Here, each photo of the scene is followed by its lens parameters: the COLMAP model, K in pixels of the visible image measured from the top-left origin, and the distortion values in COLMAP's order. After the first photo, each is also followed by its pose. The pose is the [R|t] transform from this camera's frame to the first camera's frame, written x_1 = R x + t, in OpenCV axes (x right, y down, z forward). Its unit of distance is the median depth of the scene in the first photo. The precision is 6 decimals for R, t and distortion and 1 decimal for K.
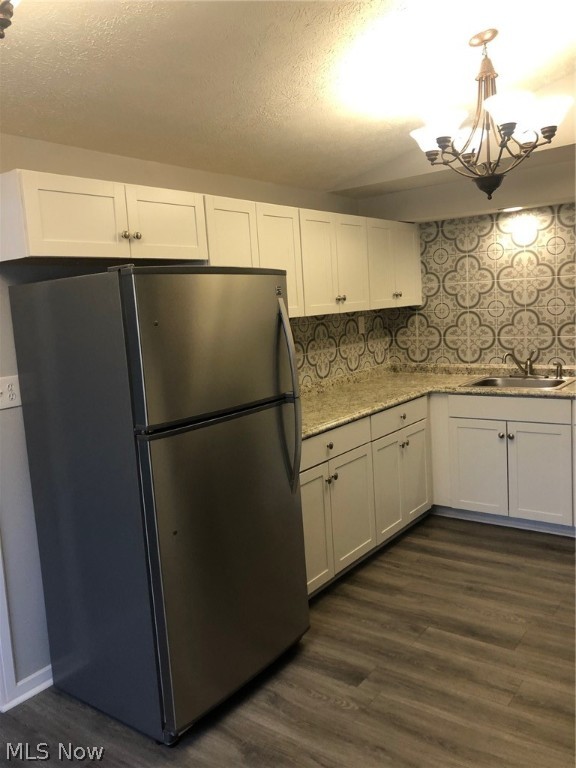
lens RADIAL K [[635.7, 0, 287.3], [0, 635.7, 379.2], [0, 0, 1]] dist [0.002904, 0.010204]
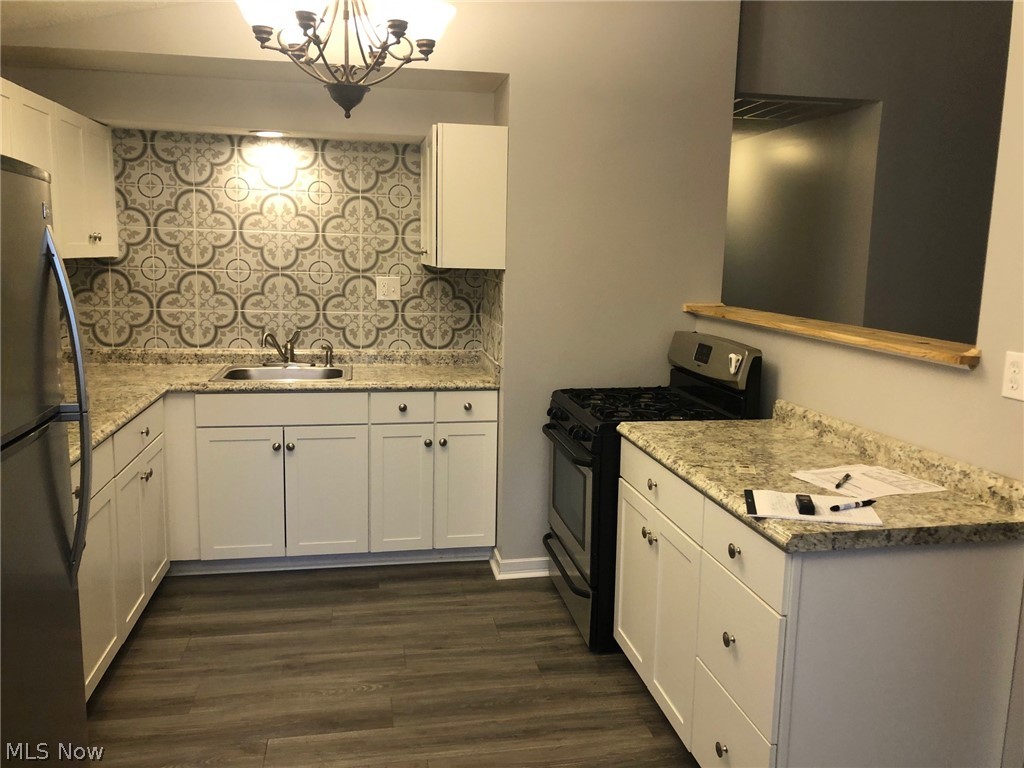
lens RADIAL K [[838.7, 0, 520.1], [0, 838.7, 379.3], [0, 0, 1]] dist [0.053941, -0.092783]
pose [[0.664984, -0.034332, 0.746068, -0.175375], [0.025382, 0.999405, 0.023367, -0.003295], [-0.746426, 0.003398, 0.665459, 0.141676]]
